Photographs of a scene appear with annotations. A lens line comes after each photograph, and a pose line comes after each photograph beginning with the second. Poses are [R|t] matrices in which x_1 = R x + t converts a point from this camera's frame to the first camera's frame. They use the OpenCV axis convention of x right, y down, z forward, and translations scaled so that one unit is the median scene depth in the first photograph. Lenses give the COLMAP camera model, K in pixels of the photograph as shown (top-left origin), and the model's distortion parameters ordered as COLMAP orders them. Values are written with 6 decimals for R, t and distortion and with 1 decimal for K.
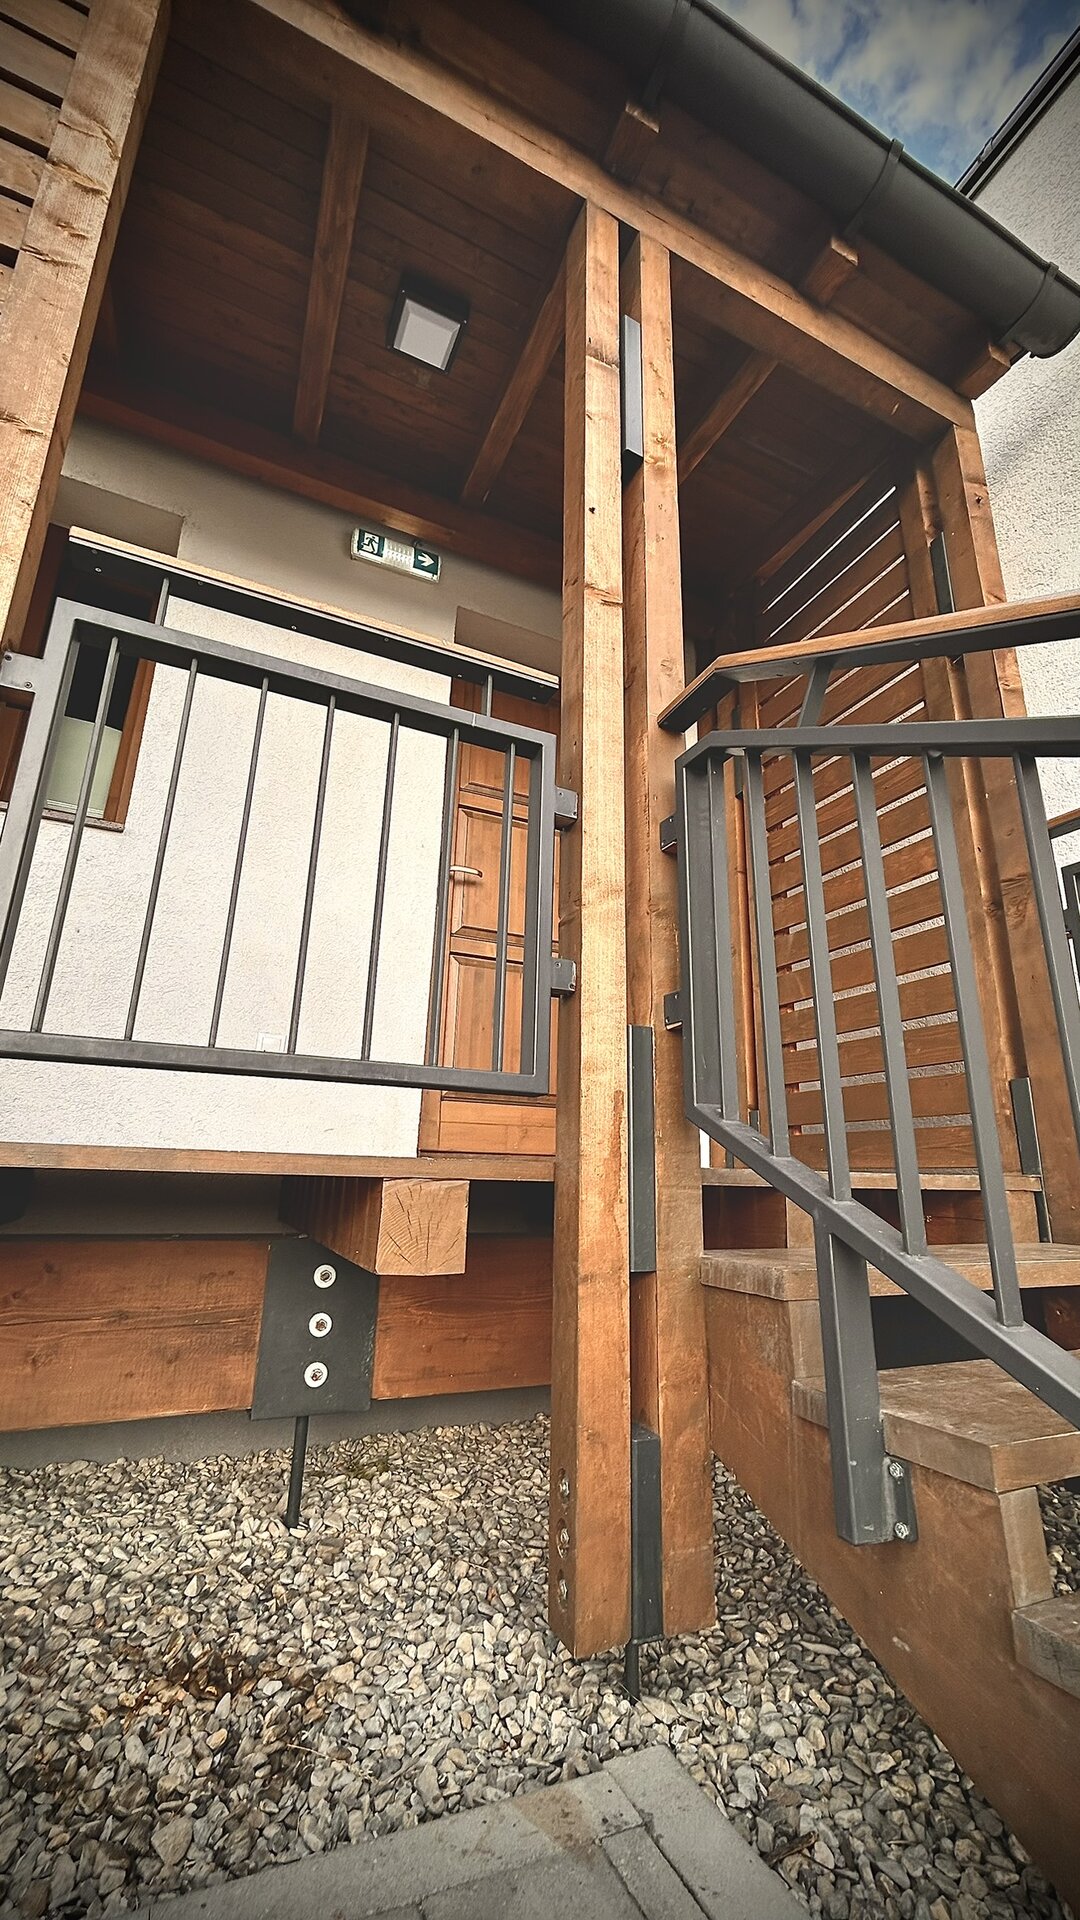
lens RADIAL K [[775.2, 0, 539.5], [0, 775.2, 959.4], [0, 0, 1]] dist [-0.001977, -0.001623]
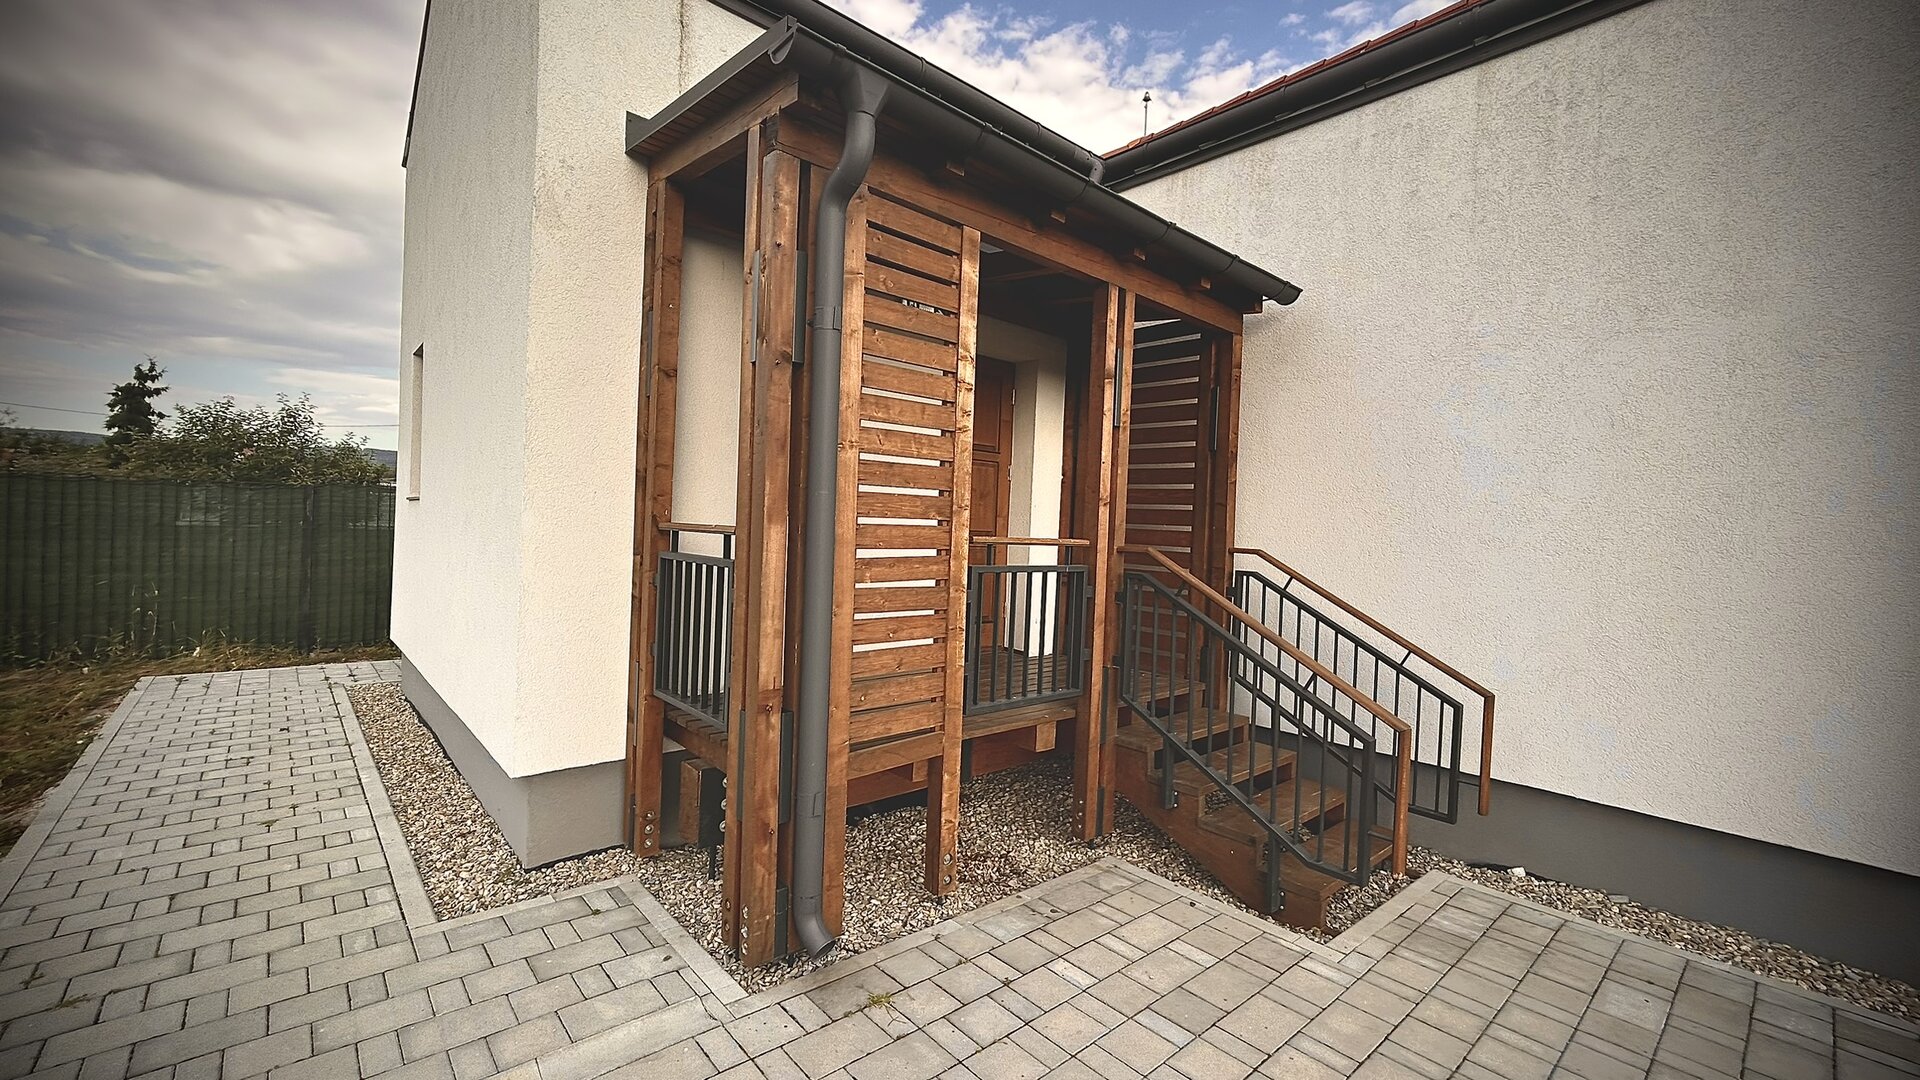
lens RADIAL K [[775.2, 0, 960.4], [0, 775.2, 535.5], [0, 0, 1]] dist [-0.001977, -0.001623]
pose [[0.955291, 0.013163, 0.295374, -1.245335], [-0.099967, 0.954554, 0.280771, -1.134731], [-0.278255, -0.297746, 0.913193, -1.371318]]
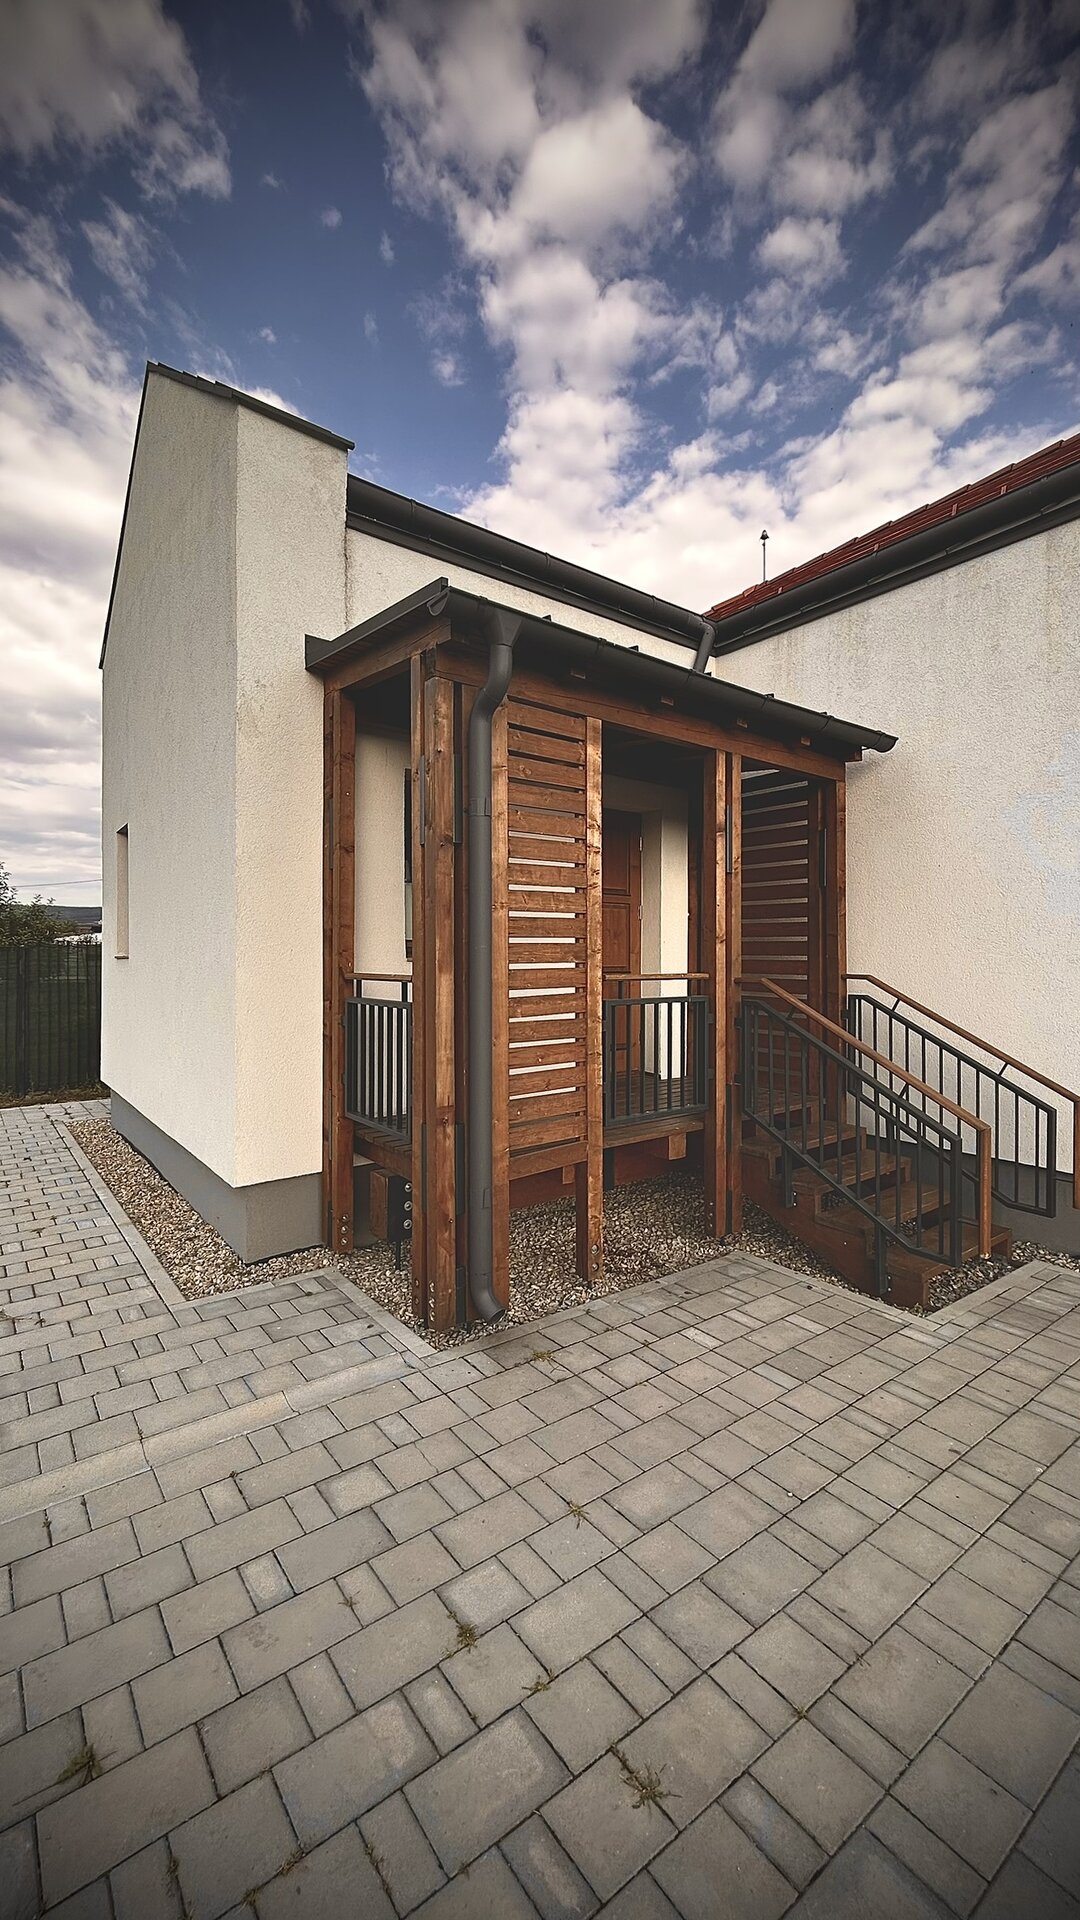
lens RADIAL K [[775.2, 0, 542.9], [0, 775.2, 953.7], [0, 0, 1]] dist [-0.001977, -0.001623]
pose [[0.974648, -0.020096, 0.222840, -1.353526], [-0.041838, 0.962023, 0.269743, -1.294814], [-0.219798, -0.272228, 0.936793, -1.780871]]
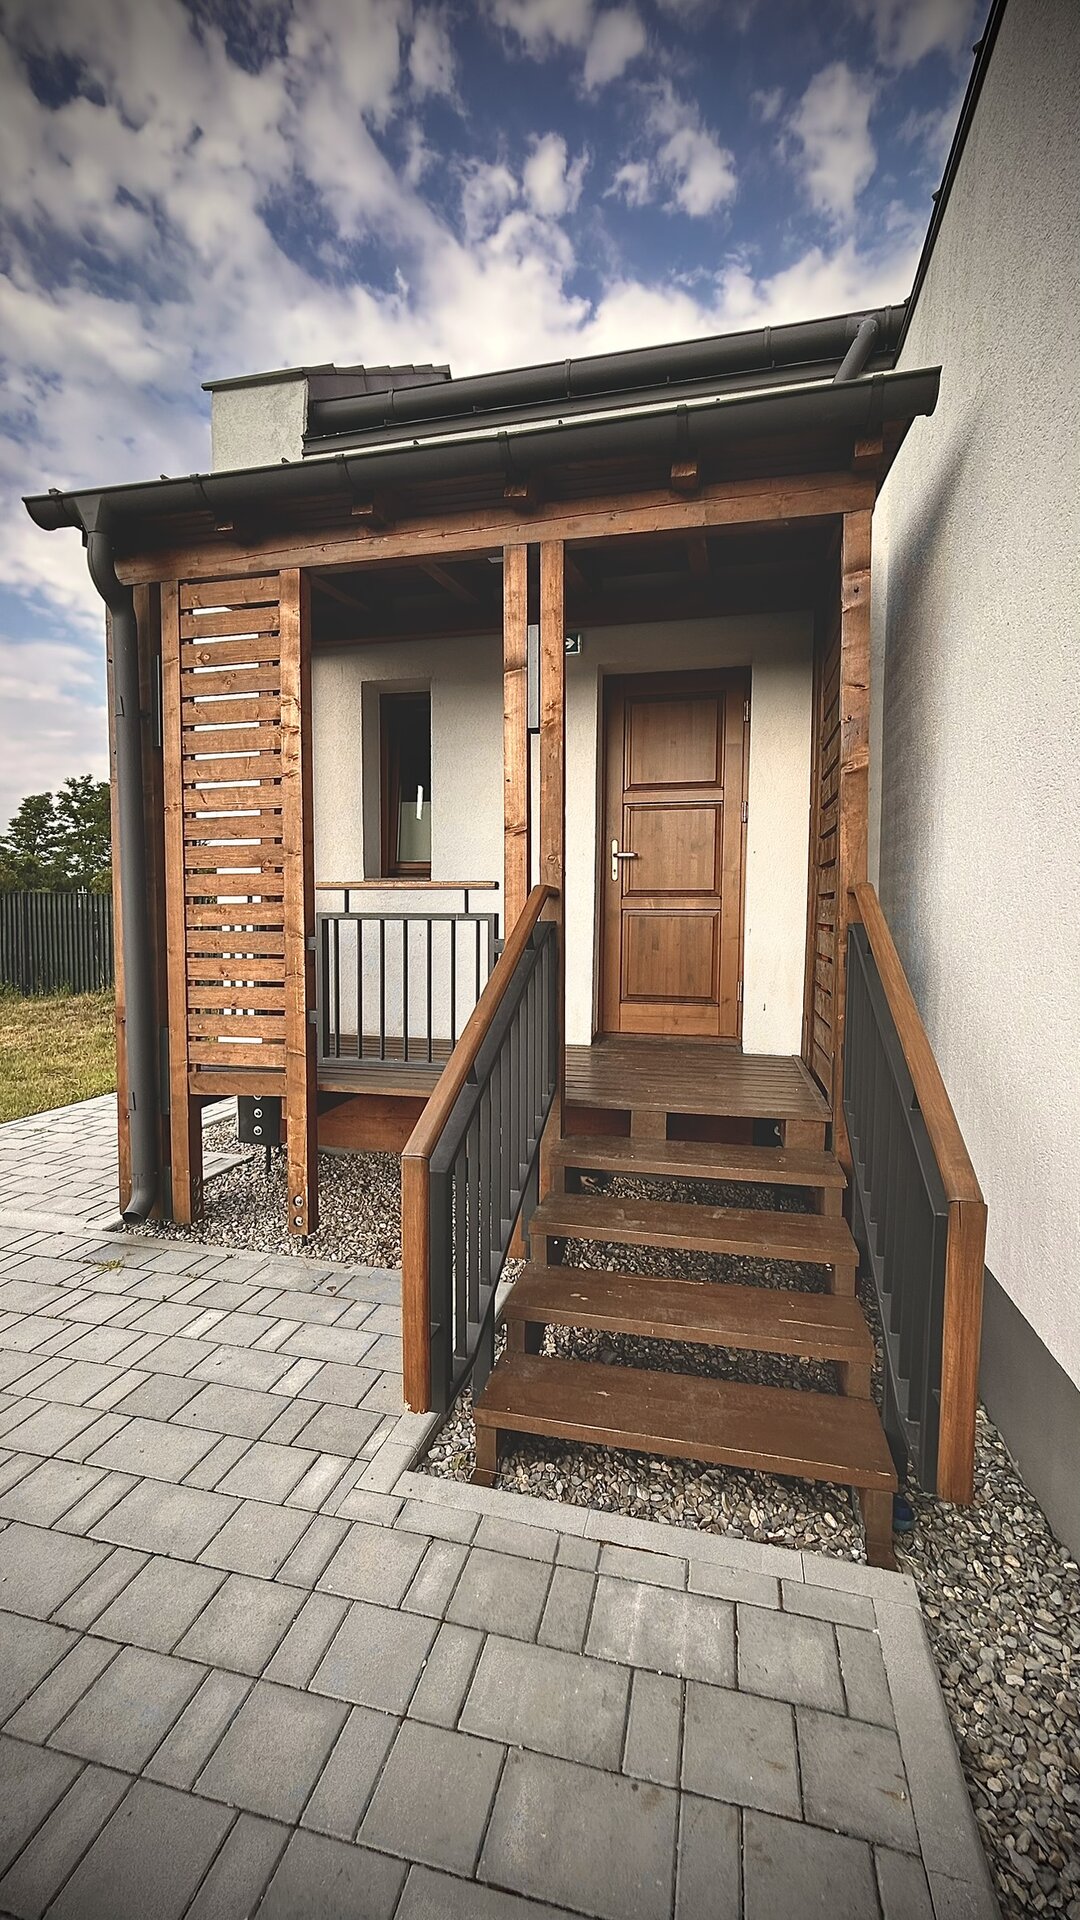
lens RADIAL K [[775.2, 0, 534.1], [0, 775.2, 954.3], [0, 0, 1]] dist [-0.001977, -0.001623]
pose [[0.785875, 0.011377, -0.618280, 1.490260], [0.183624, 0.950441, 0.250888, -0.718391], [0.590493, -0.310698, 0.744839, -0.613081]]
